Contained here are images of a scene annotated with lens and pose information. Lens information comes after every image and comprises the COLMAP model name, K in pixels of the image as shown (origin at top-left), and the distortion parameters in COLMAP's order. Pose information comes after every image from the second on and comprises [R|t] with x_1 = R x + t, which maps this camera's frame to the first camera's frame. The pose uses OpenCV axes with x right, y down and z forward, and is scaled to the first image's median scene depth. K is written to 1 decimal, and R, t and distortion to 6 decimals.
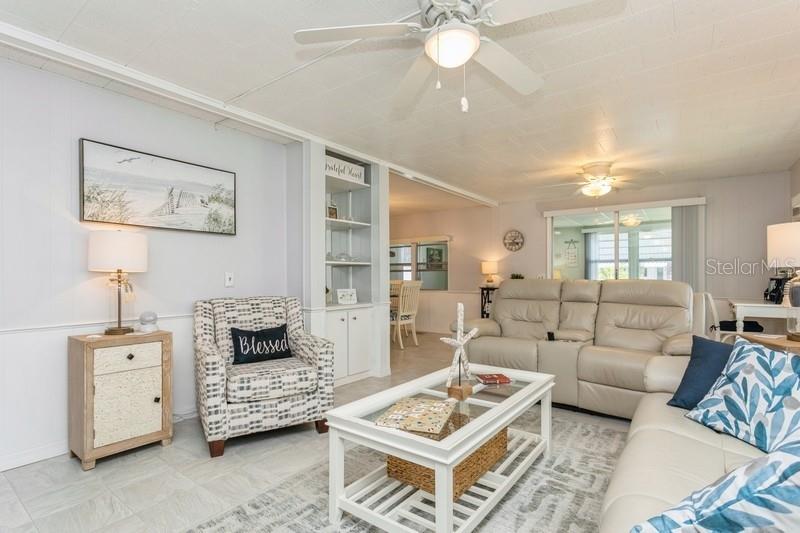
lens RADIAL K [[388.1, 0, 398.5], [0, 388.1, 278.5], [0, 0, 1]] dist [-0.012724, 0.004952]
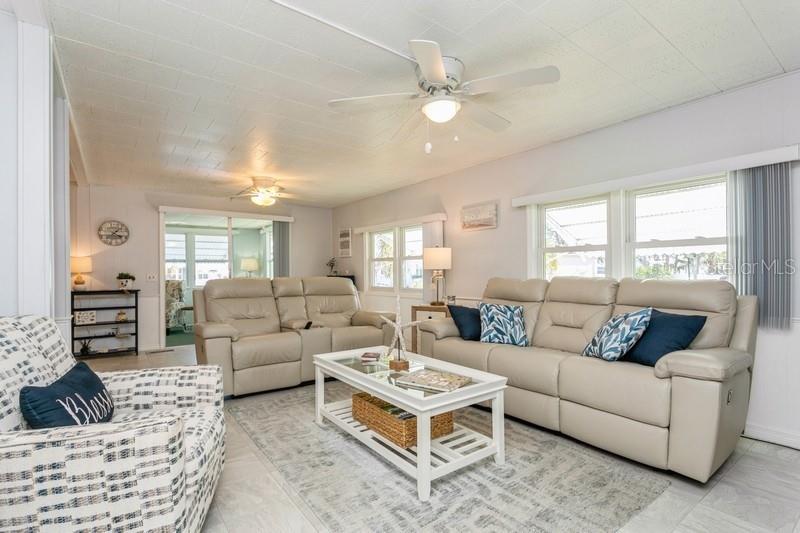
lens RADIAL K [[388.1, 0, 401.4], [0, 388.1, 268.4], [0, 0, 1]] dist [-0.012724, 0.004952]
pose [[0.292530, 0.013062, 0.956167, -0.304268], [0.012183, 0.999775, -0.017385, -0.000942], [-0.956179, 0.016734, 0.292305, 0.175587]]
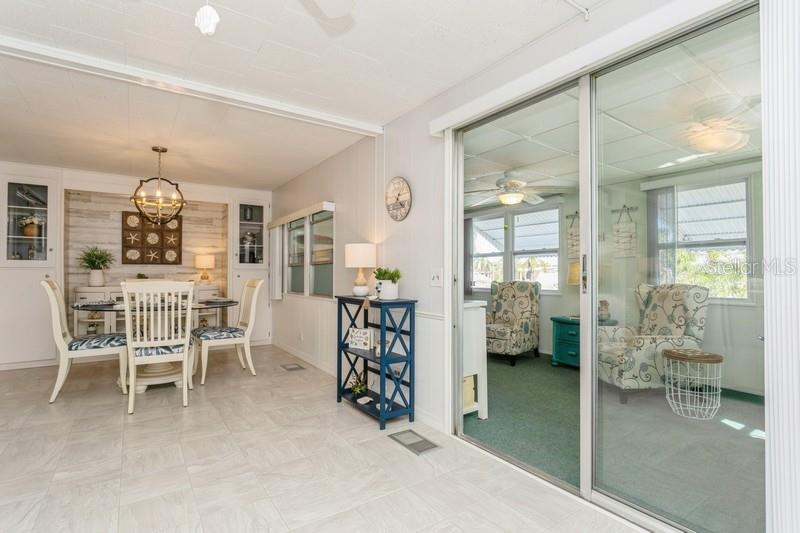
lens RADIAL K [[388.1, 0, 396.2], [0, 388.1, 269.3], [0, 0, 1]] dist [-0.012724, 0.004952]
pose [[0.944163, -0.000789, -0.329476, 0.444363], [-0.005898, 0.999796, -0.019296, -0.002742], [0.329425, 0.020162, 0.943967, 0.550300]]
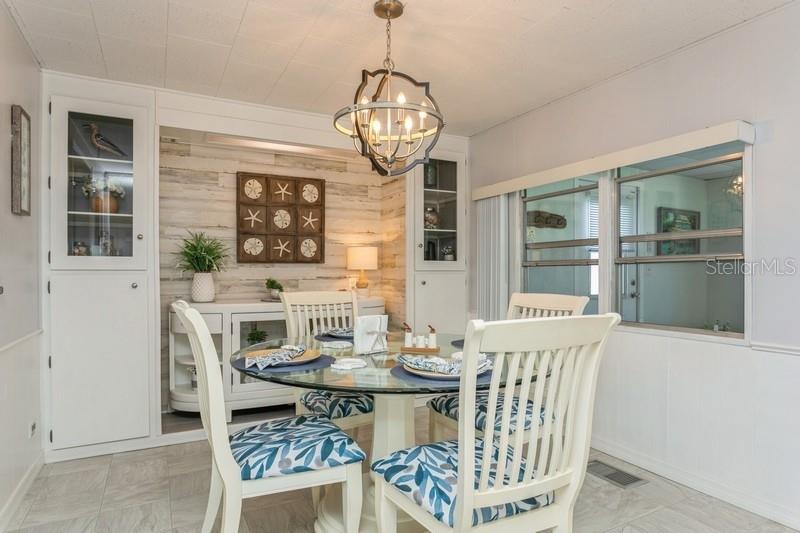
lens RADIAL K [[480.0, 0, 417.1], [0, 480.0, 273.0], [0, 0, 1]] dist [-0.005071, 0.000581]
pose [[0.902250, 0.002661, -0.431206, 0.083392], [-0.006730, 0.999946, -0.007912, -0.010216], [0.431162, 0.010041, 0.902219, 0.691724]]
